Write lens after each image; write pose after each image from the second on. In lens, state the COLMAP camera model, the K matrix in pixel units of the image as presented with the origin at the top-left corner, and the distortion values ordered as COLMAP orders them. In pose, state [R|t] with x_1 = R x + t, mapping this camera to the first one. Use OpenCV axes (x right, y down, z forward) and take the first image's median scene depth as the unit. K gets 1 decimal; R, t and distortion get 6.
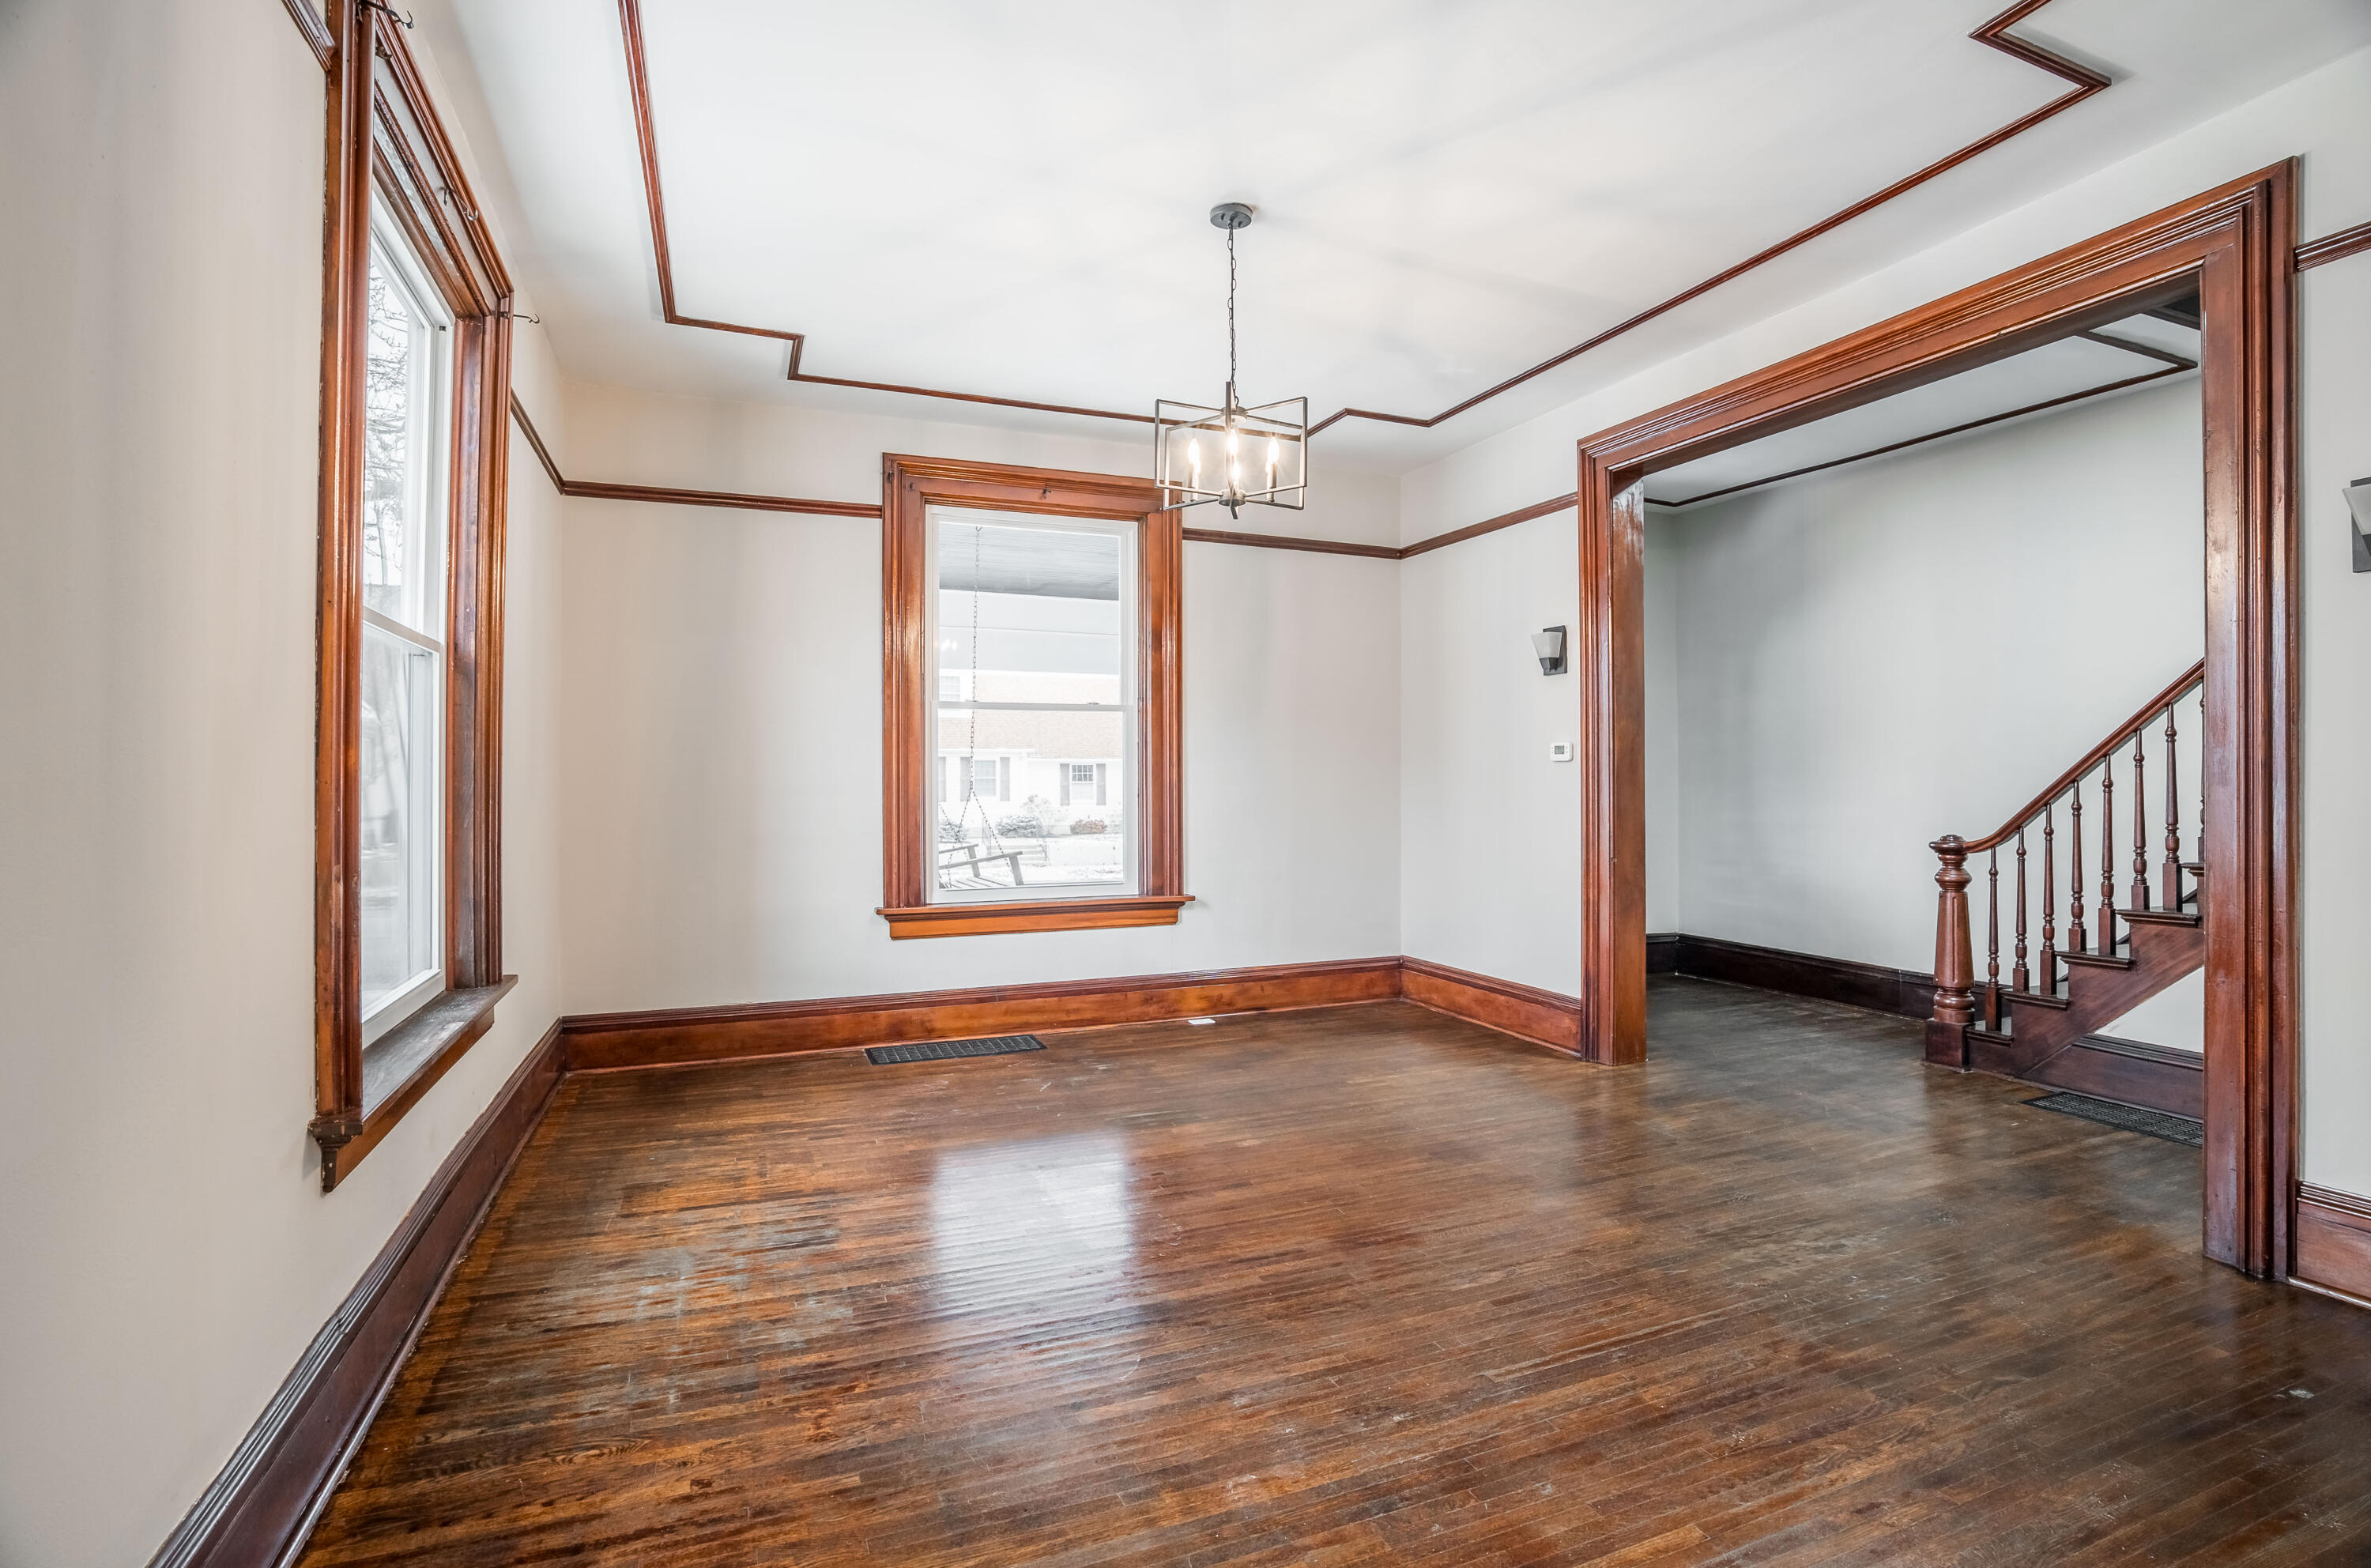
lens RADIAL K [[1119.2, 0, 1169.7], [0, 1119.2, 786.4], [0, 0, 1]] dist [-0.015807, 0.001649]
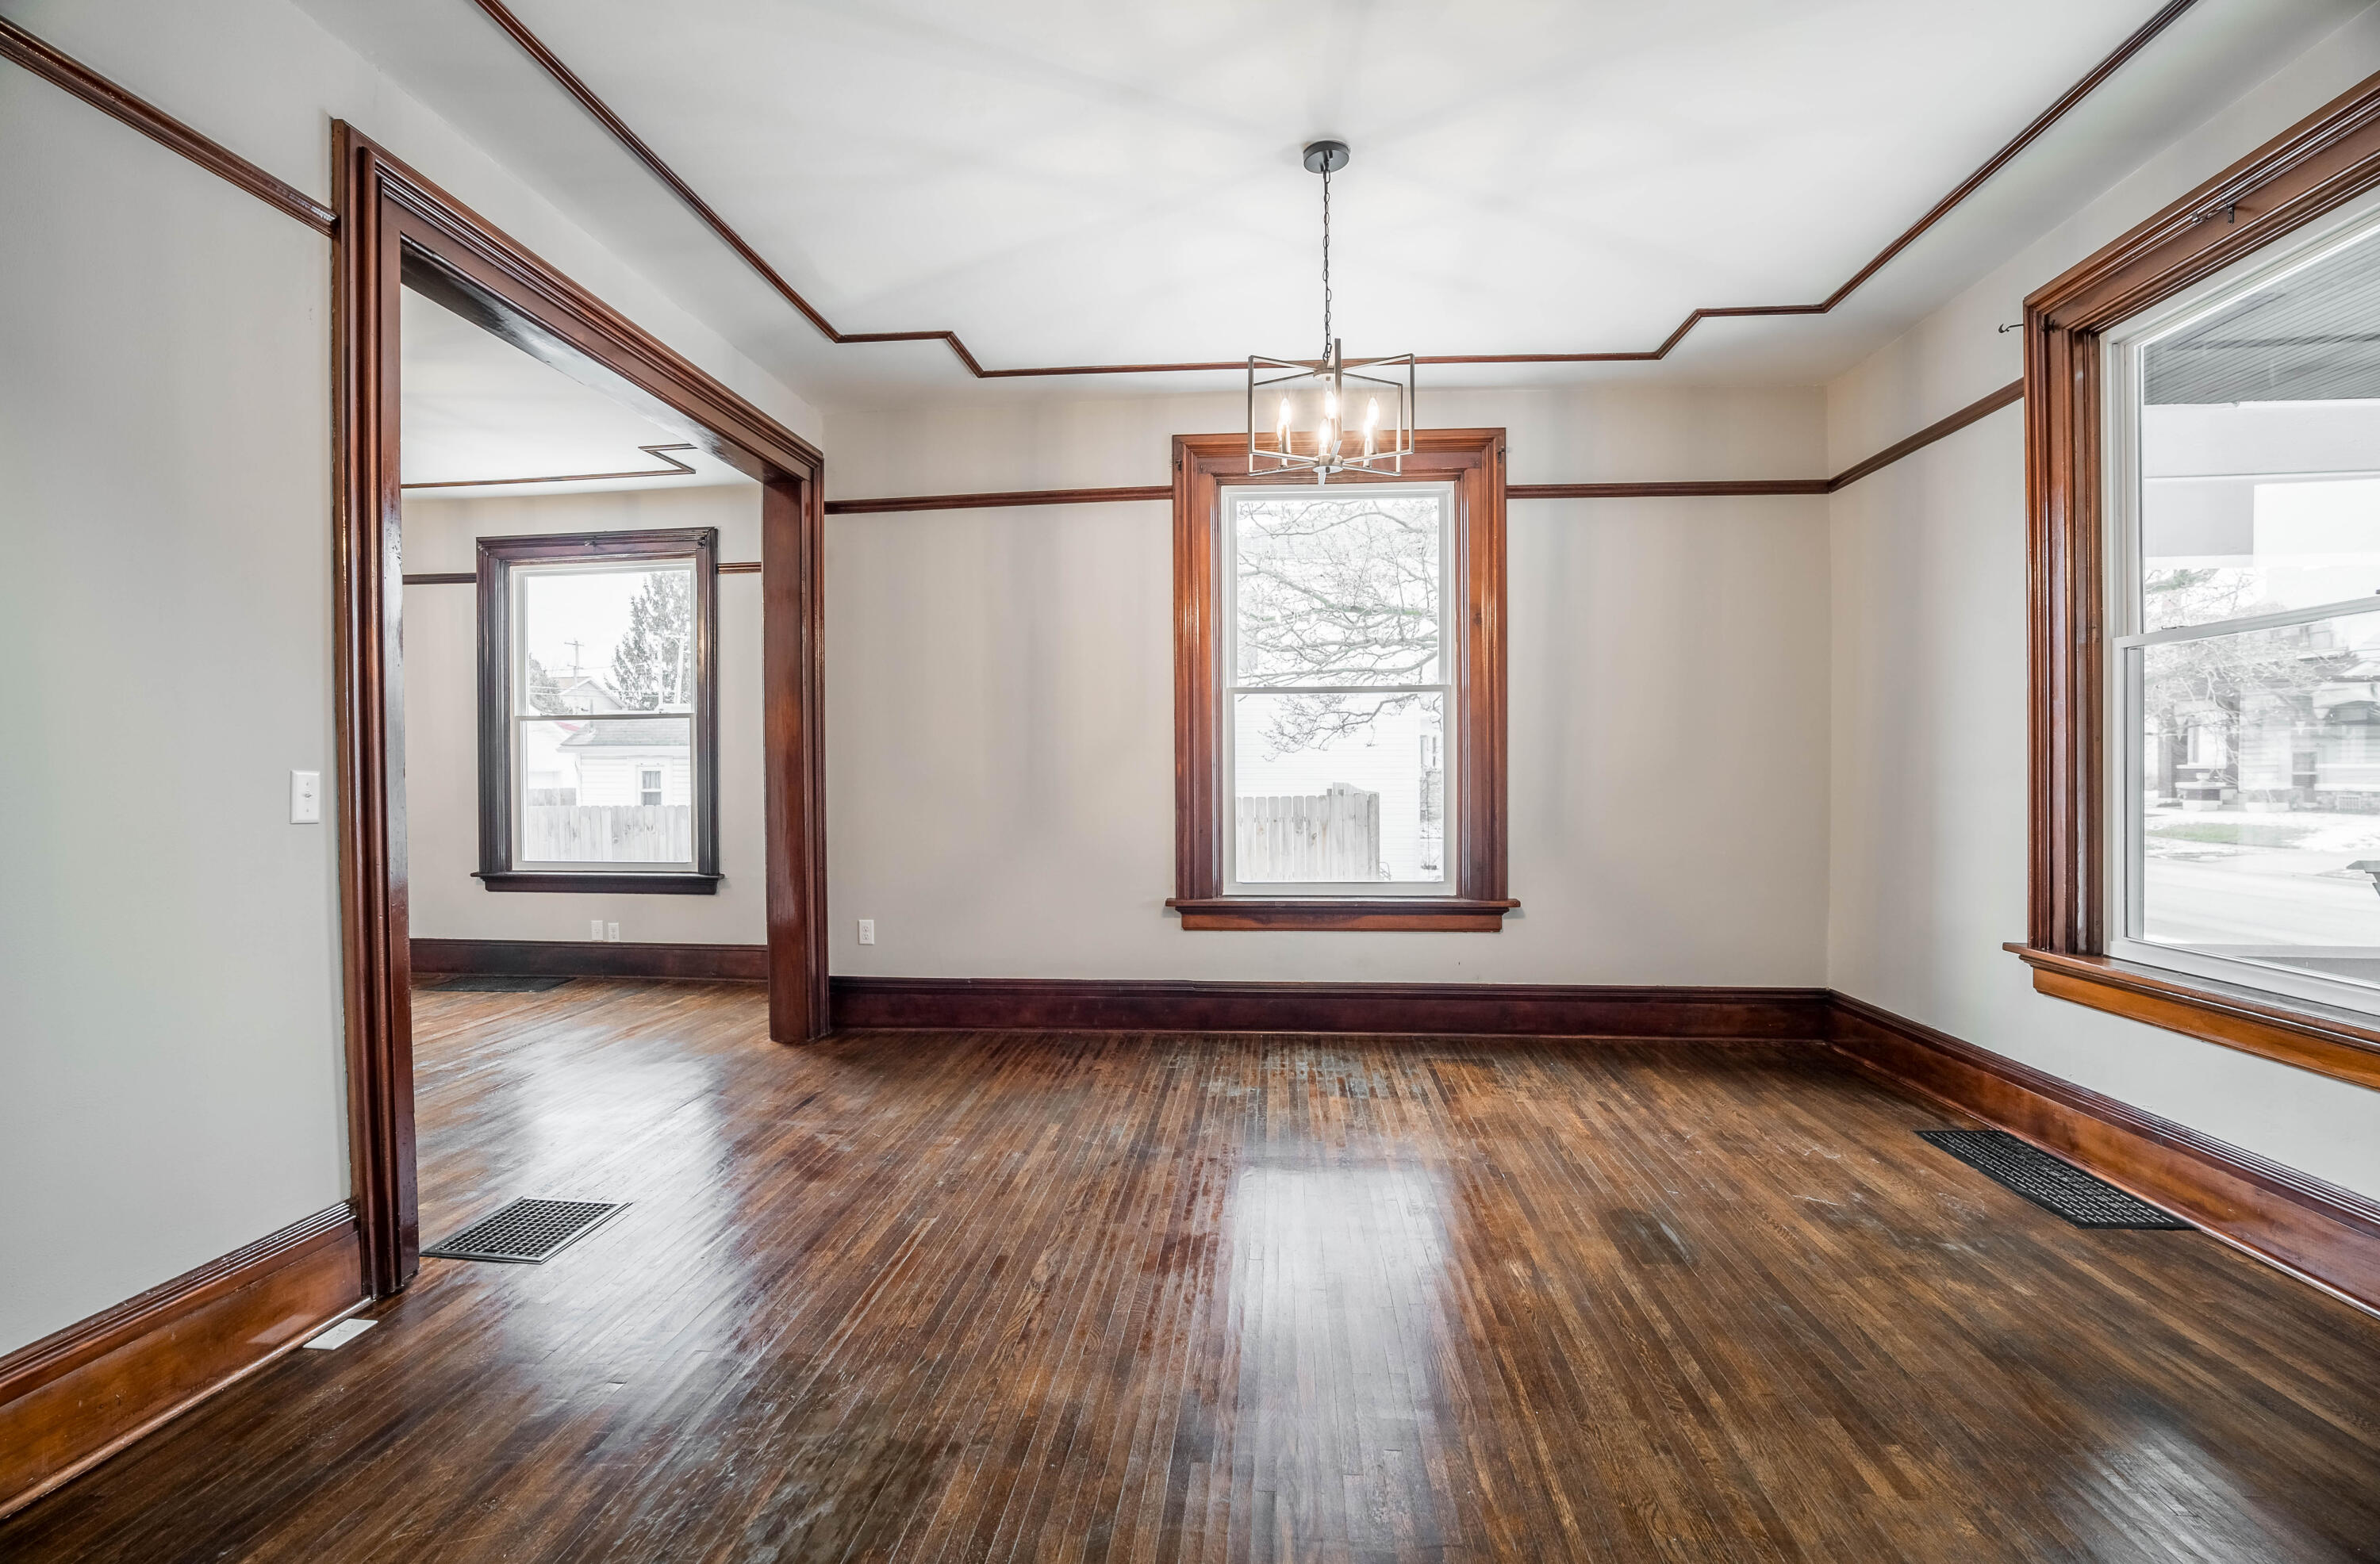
lens RADIAL K [[1093.0, 0, 1192.7], [0, 1093.0, 782.6], [0, 0, 1]] dist [-0.000870, 0.000202]
pose [[-0.460894, 0.008413, -0.887416, 1.478114], [0.011998, 0.999923, 0.003248, 0.001354], [0.887374, -0.009150, -0.460959, 2.138396]]
